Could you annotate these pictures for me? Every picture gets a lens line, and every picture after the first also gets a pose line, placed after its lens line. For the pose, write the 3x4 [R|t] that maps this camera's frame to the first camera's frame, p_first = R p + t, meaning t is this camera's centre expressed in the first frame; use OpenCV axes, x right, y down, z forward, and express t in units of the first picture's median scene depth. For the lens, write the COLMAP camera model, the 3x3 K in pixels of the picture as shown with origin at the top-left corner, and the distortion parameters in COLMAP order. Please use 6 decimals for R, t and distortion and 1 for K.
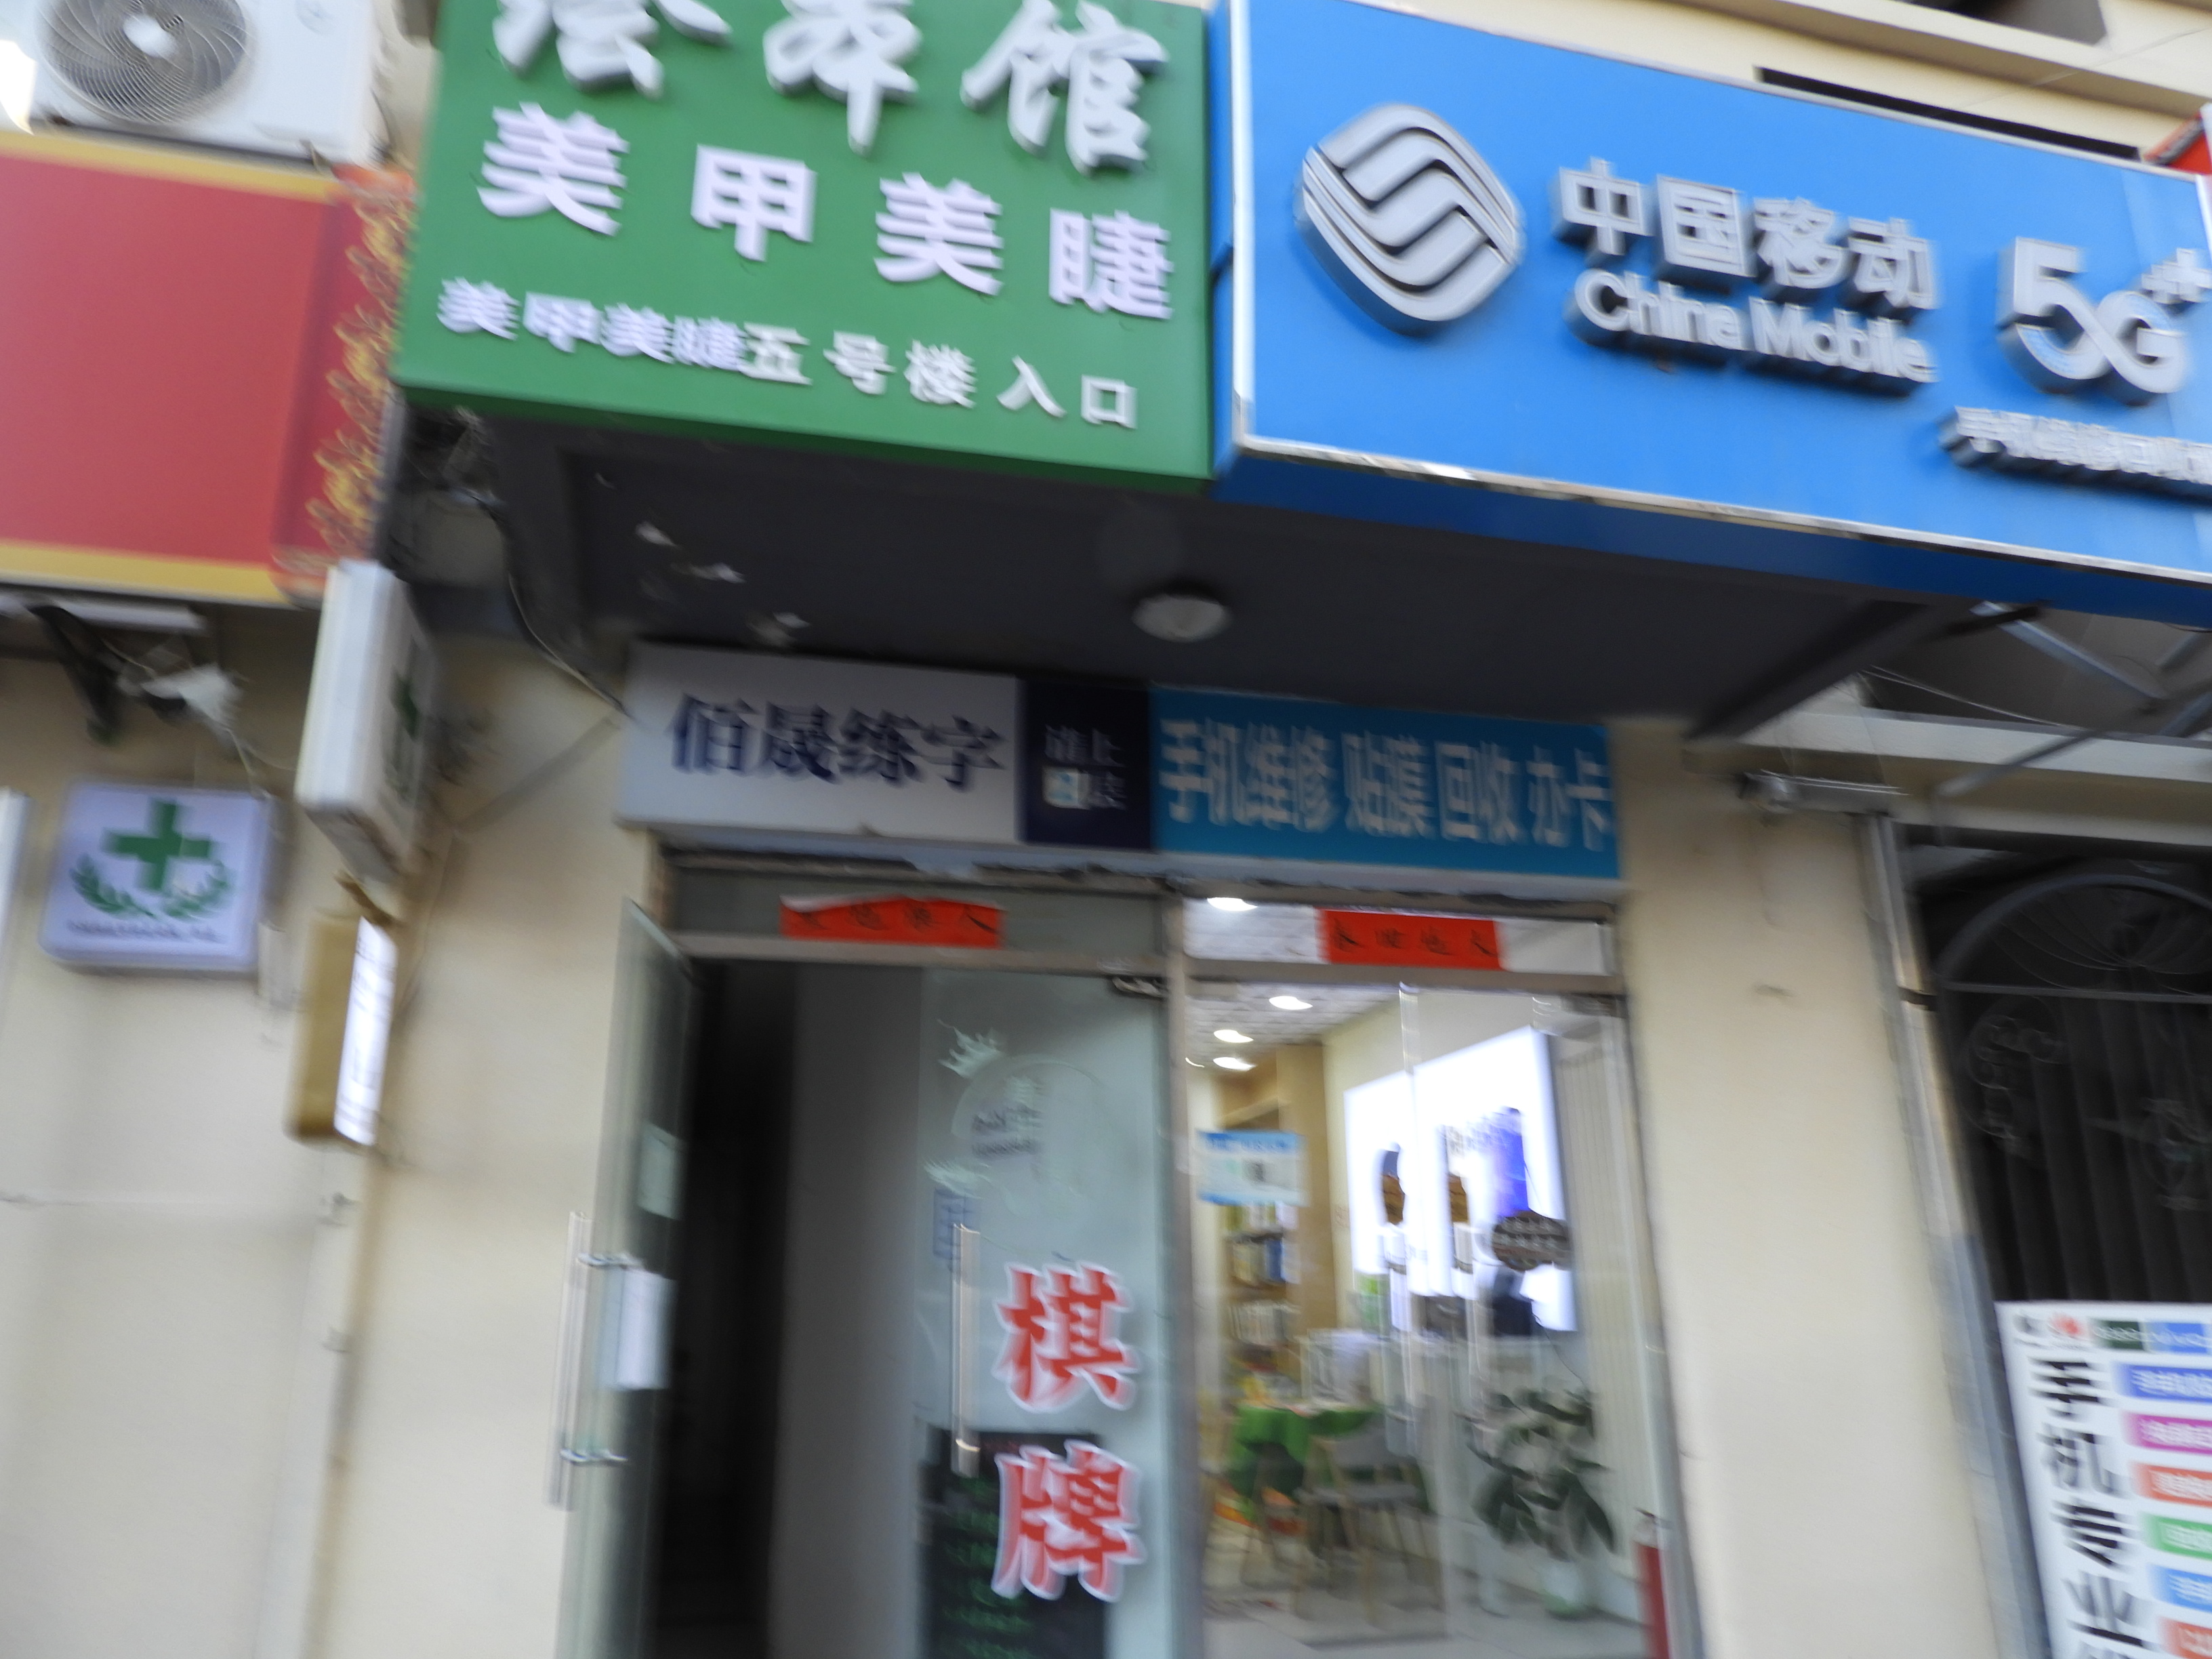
lens RADIAL K [[1551.6, 0, 1108.9], [0, 1551.6, 834.1], [0, 0, 1]] dist [0.003550, -0.004824]
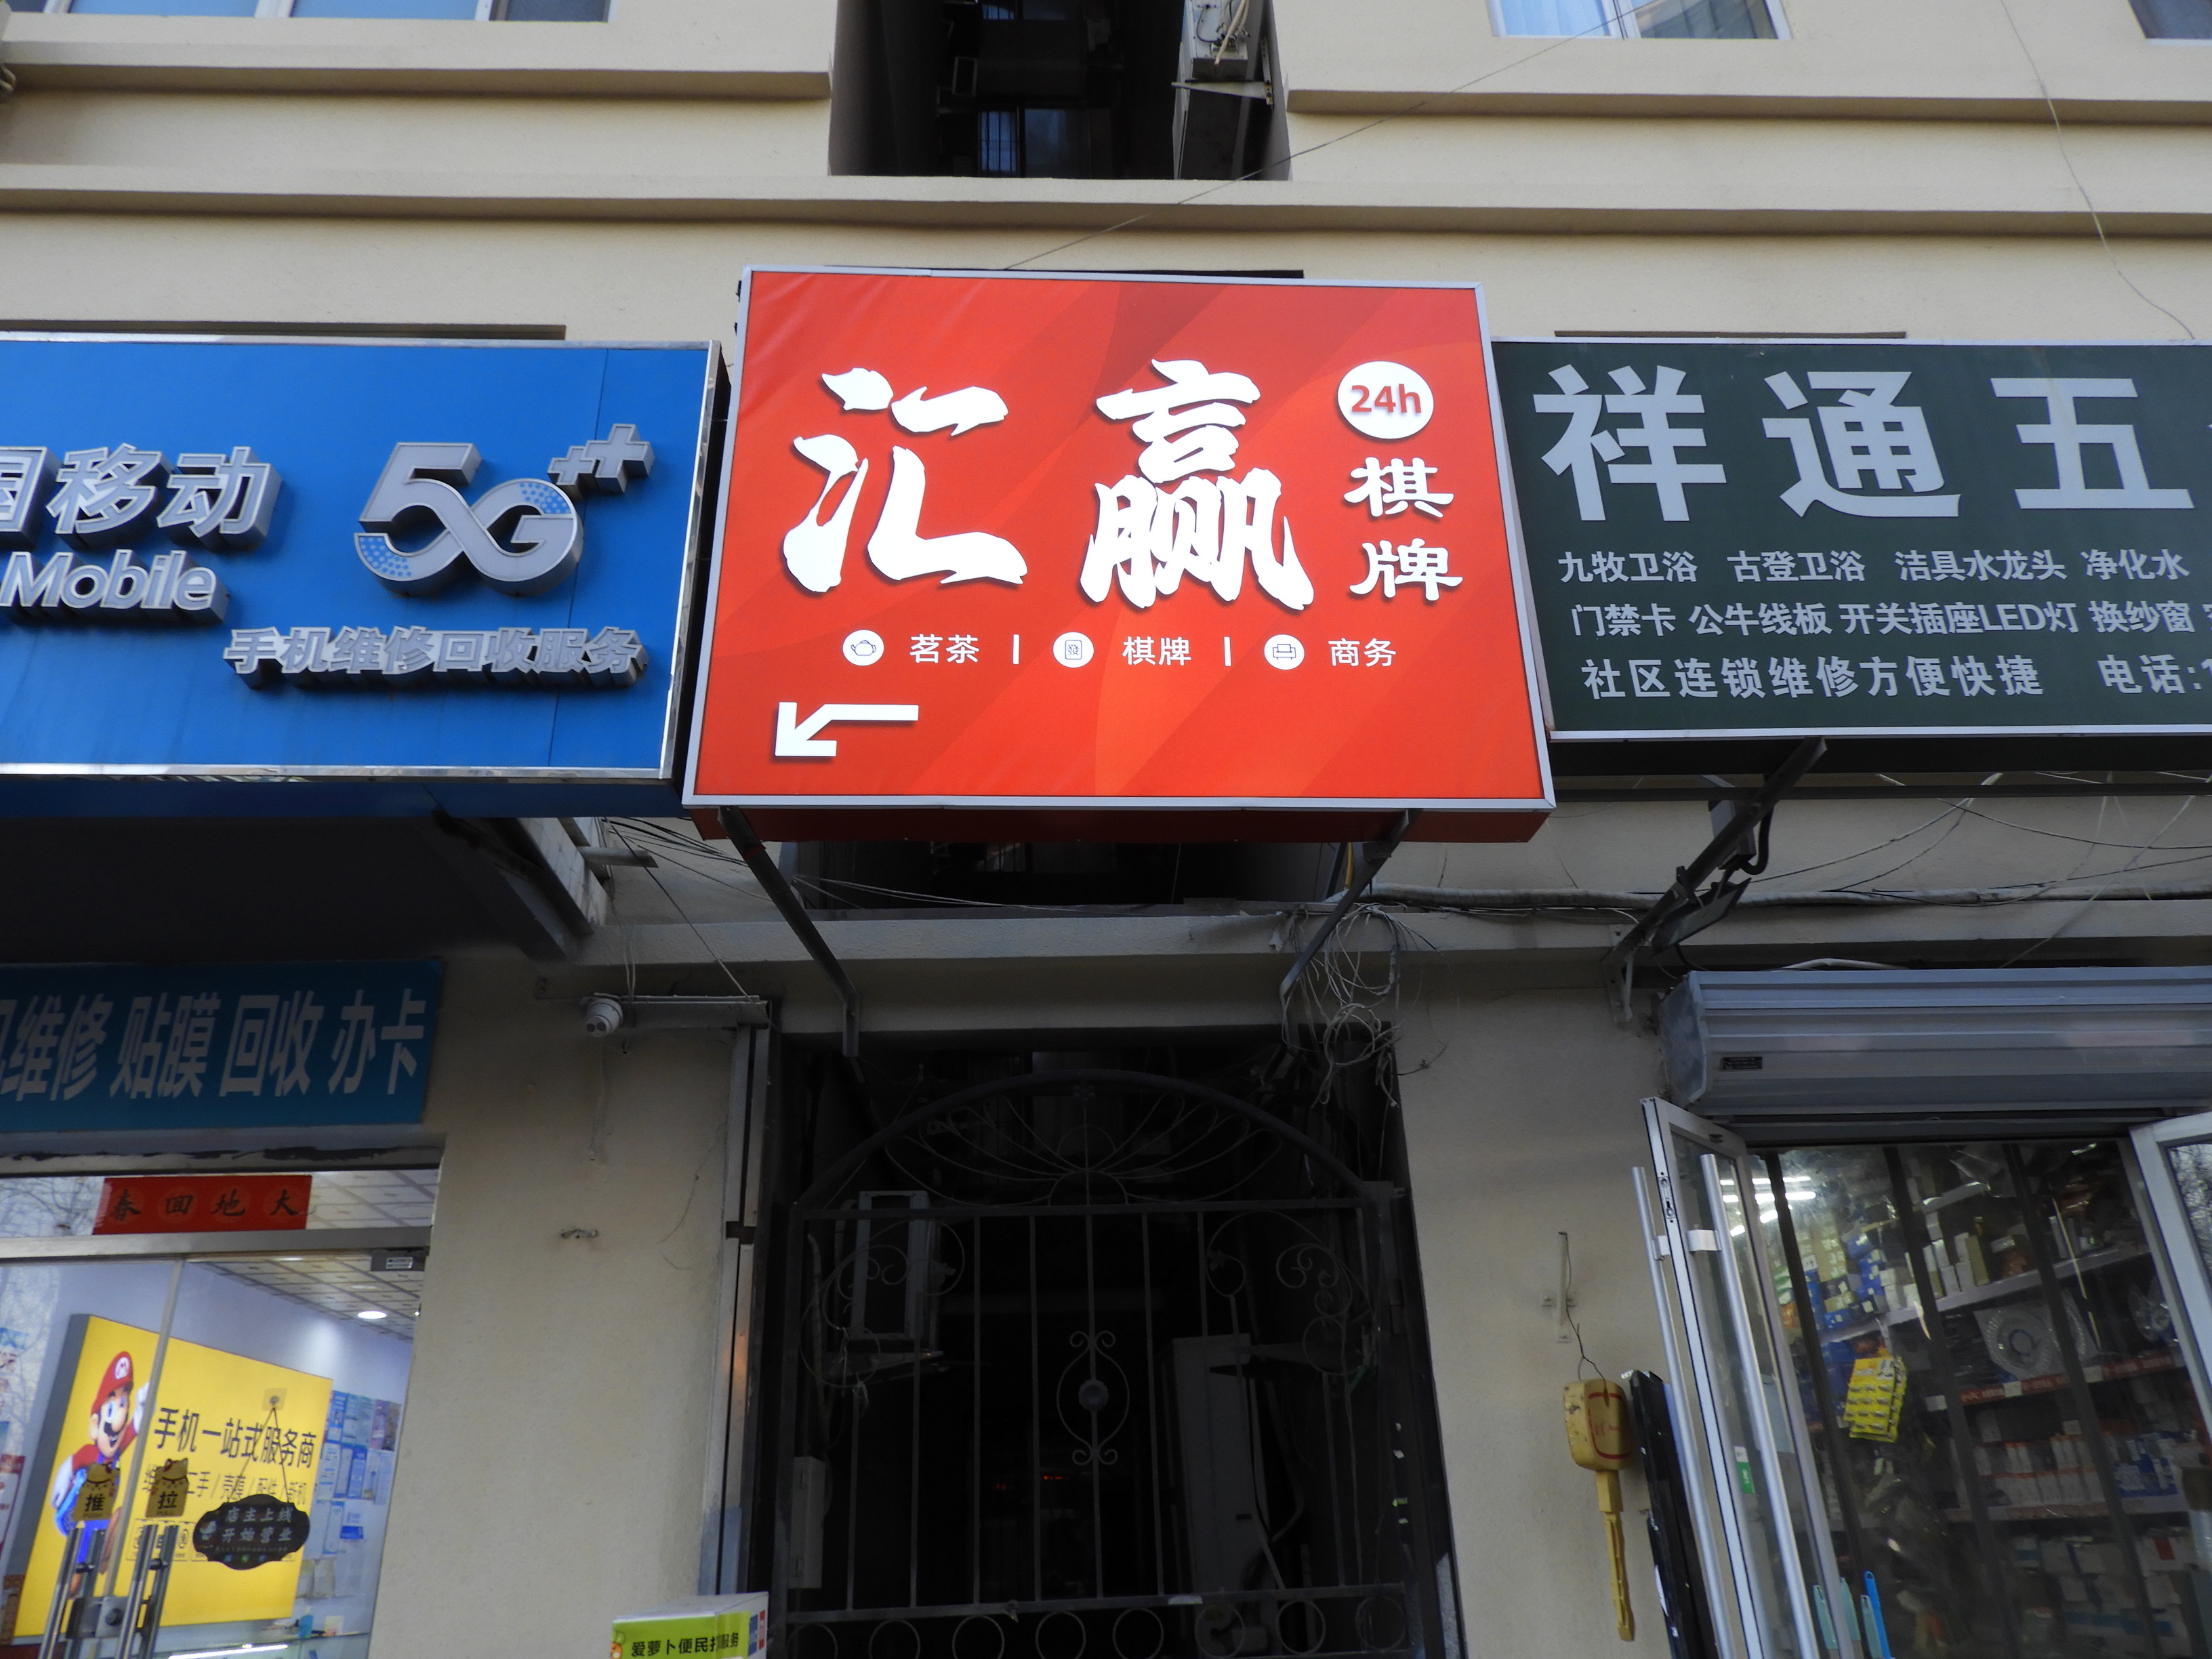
lens RADIAL K [[1551.6, 0, 1108.9], [0, 1551.6, 834.1], [0, 0, 1]] dist [0.003550, -0.004824]
pose [[0.979994, -0.102665, -0.170504, 0.946288], [0.080480, 0.987937, -0.132298, 0.014280], [0.182029, 0.115929, 0.976435, 0.138280]]
